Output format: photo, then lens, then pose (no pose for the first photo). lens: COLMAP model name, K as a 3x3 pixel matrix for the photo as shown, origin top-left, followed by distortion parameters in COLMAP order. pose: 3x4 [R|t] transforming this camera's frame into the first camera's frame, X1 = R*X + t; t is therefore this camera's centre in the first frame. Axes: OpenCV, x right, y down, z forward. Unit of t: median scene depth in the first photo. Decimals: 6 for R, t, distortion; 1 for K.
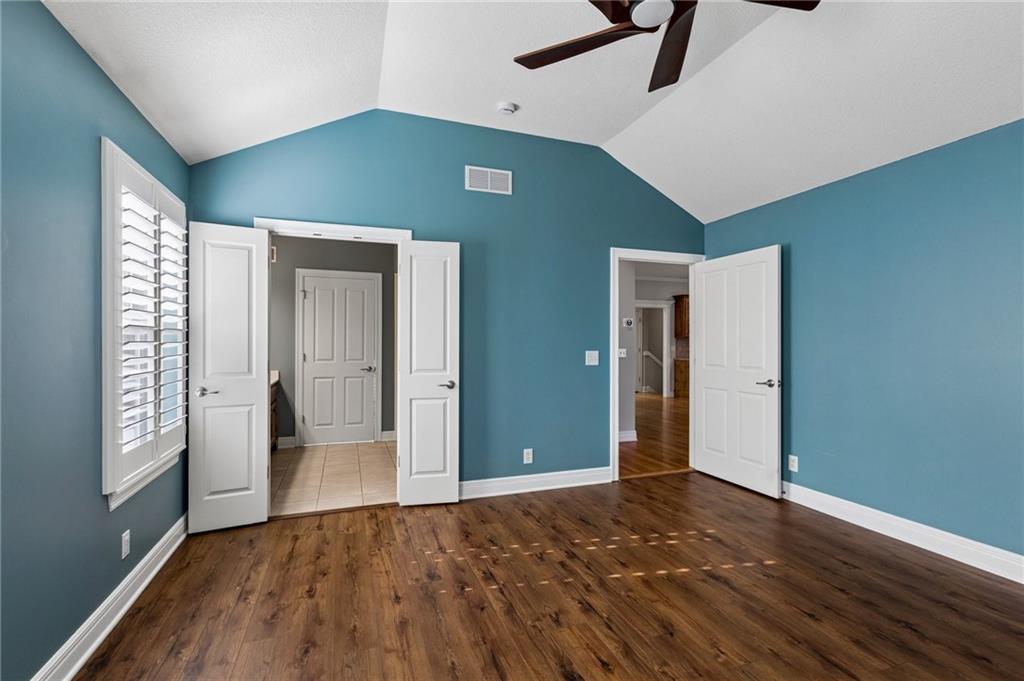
lens RADIAL K [[458.4, 0, 507.5], [0, 458.4, 340.7], [0, 0, 1]] dist [-0.002388, -0.000061]
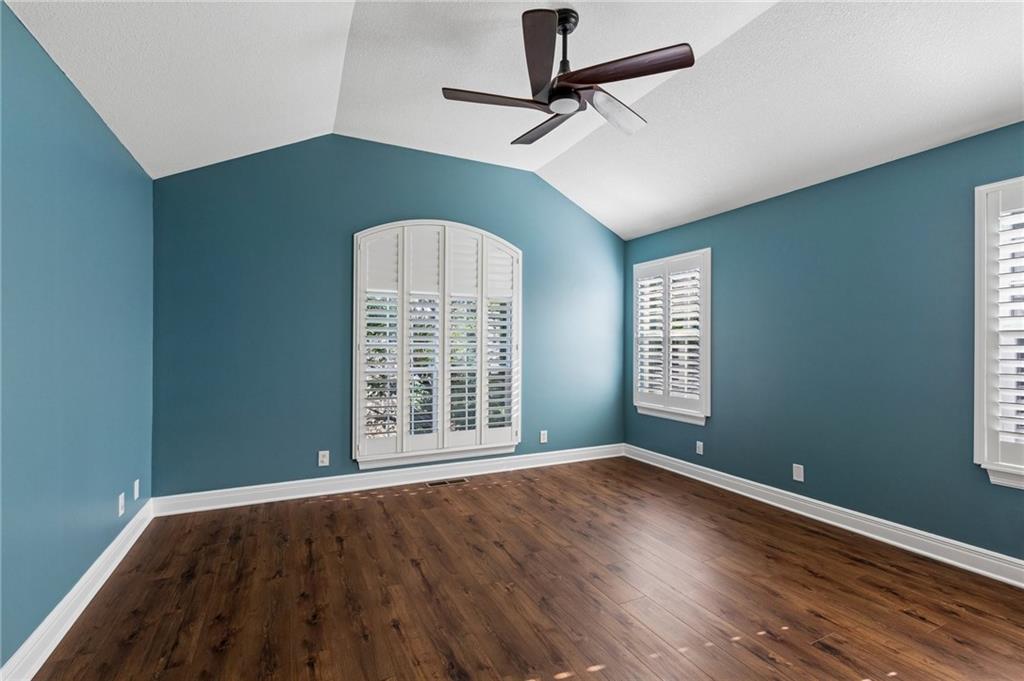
lens RADIAL K [[458.4, 0, 512.1], [0, 458.4, 340.6], [0, 0, 1]] dist [-0.002388, -0.000061]
pose [[-0.993343, -0.004061, -0.115120, 0.531458], [-0.003151, 0.999962, -0.008082, 0.004994], [0.115149, -0.007665, -0.993319, 1.991277]]
